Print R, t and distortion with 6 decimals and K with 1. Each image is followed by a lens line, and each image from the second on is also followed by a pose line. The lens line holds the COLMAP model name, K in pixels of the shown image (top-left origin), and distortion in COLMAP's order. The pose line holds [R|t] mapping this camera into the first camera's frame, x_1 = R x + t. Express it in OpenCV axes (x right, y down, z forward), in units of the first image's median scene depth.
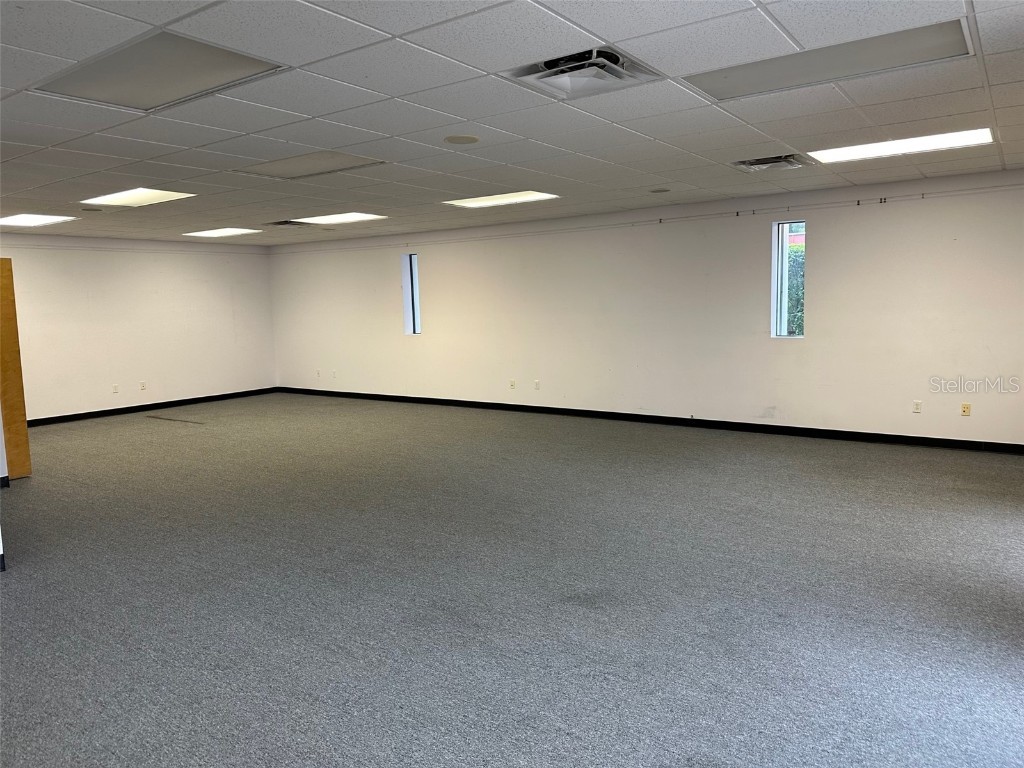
lens RADIAL K [[729.5, 0, 512.0], [0, 729.5, 384.0], [0, 0, 1]] dist [-0.001880, -0.001282]
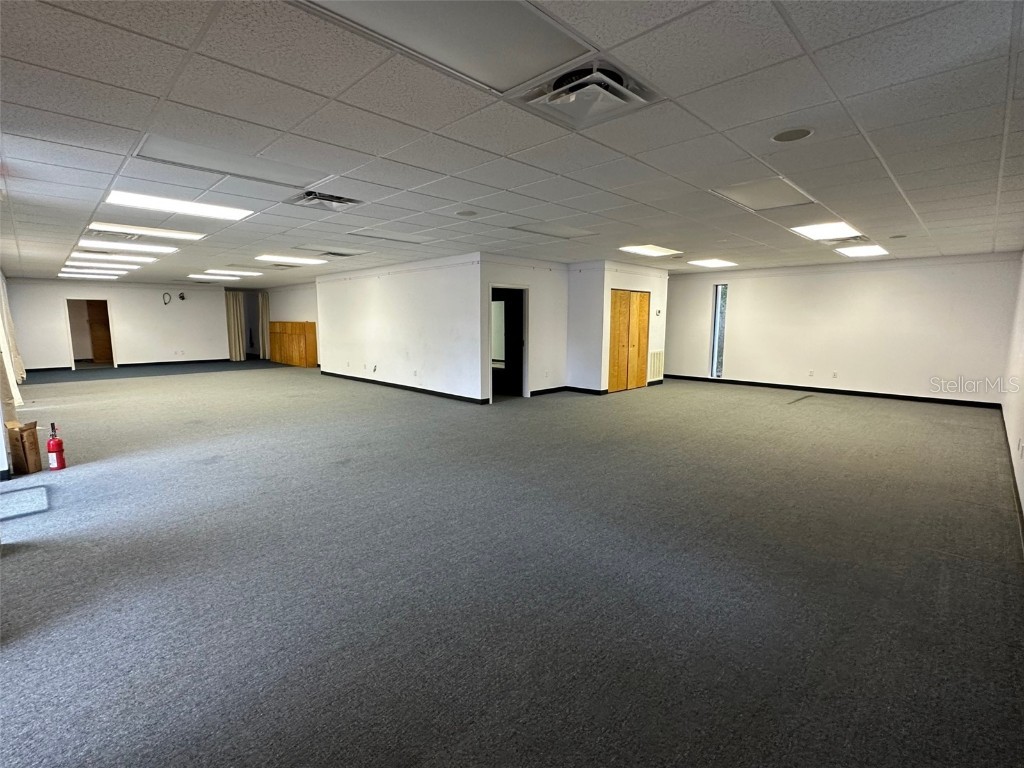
lens RADIAL K [[472.0, 0, 512.0], [0, 472.0, 384.0], [0, 0, 1]] dist [-0.003770, -0.000399]
pose [[-0.168512, 0.157593, -0.973020, 0.905924], [-0.110432, 0.977904, 0.177509, -0.147798], [0.979494, 0.137364, -0.147385, 1.157195]]
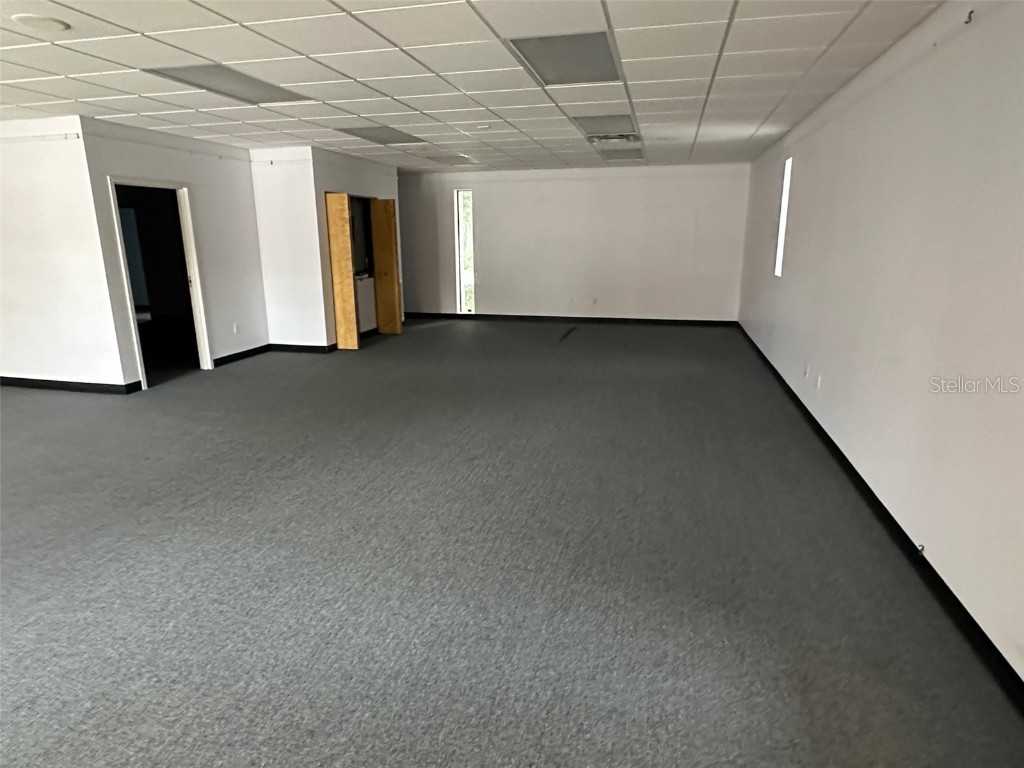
lens RADIAL K [[604.1, 0, 512.0], [0, 604.1, 384.0], [0, 0, 1]] dist [-0.004329, 0.000520]
pose [[0.364130, 0.248459, -0.897595, 0.712642], [-0.111691, 0.968453, 0.222763, -0.148482], [0.924627, 0.019139, 0.380394, 1.080170]]
